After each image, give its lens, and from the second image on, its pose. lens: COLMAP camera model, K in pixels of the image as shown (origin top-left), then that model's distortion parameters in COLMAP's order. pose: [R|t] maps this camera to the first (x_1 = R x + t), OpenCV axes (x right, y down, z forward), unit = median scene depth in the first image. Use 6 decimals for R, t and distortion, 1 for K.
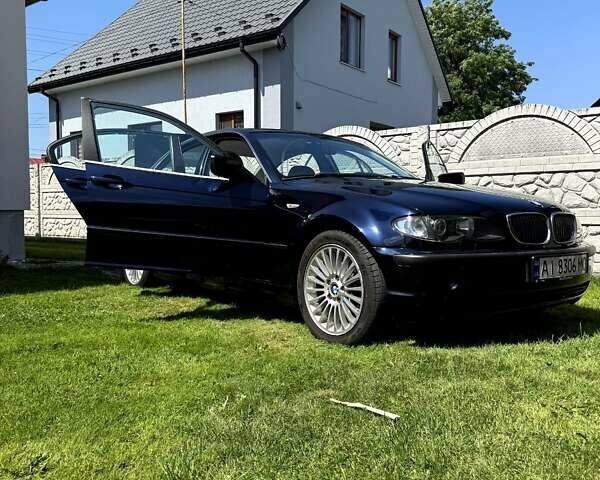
lens RADIAL K [[560.7, 0, 299.6], [0, 560.7, 241.6], [0, 0, 1]] dist [0.157596, -0.284962]
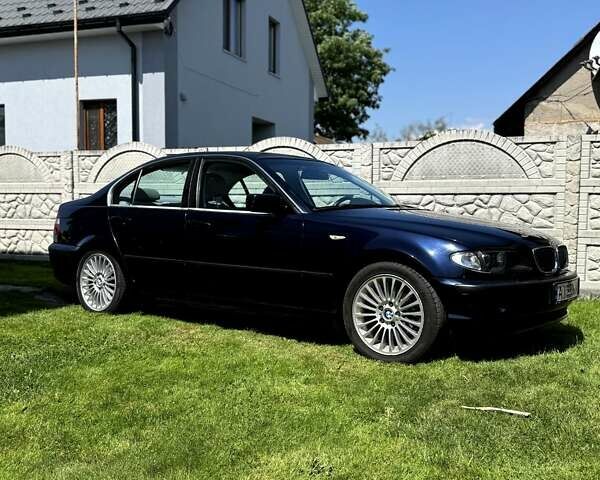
lens RADIAL K [[661.2, 0, 300.0], [0, 661.2, 240.0], [0, 0, 1]] dist [0.215698, -0.476732]
pose [[0.965083, -0.003821, 0.261916, -0.244331], [0.005350, 0.999973, -0.005123, -0.030985], [-0.261890, 0.006346, 0.965077, -0.128664]]
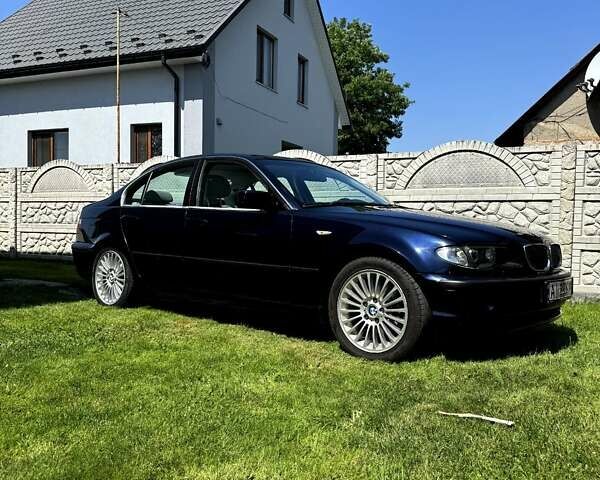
lens RADIAL K [[560.7, 0, 299.6], [0, 560.7, 241.6], [0, 0, 1]] dist [0.157596, -0.284962]
pose [[0.978418, 0.011751, 0.206301, -0.163562], [-0.007068, 0.999701, -0.023425, -0.012433], [-0.206514, 0.021462, 0.978208, -0.026872]]
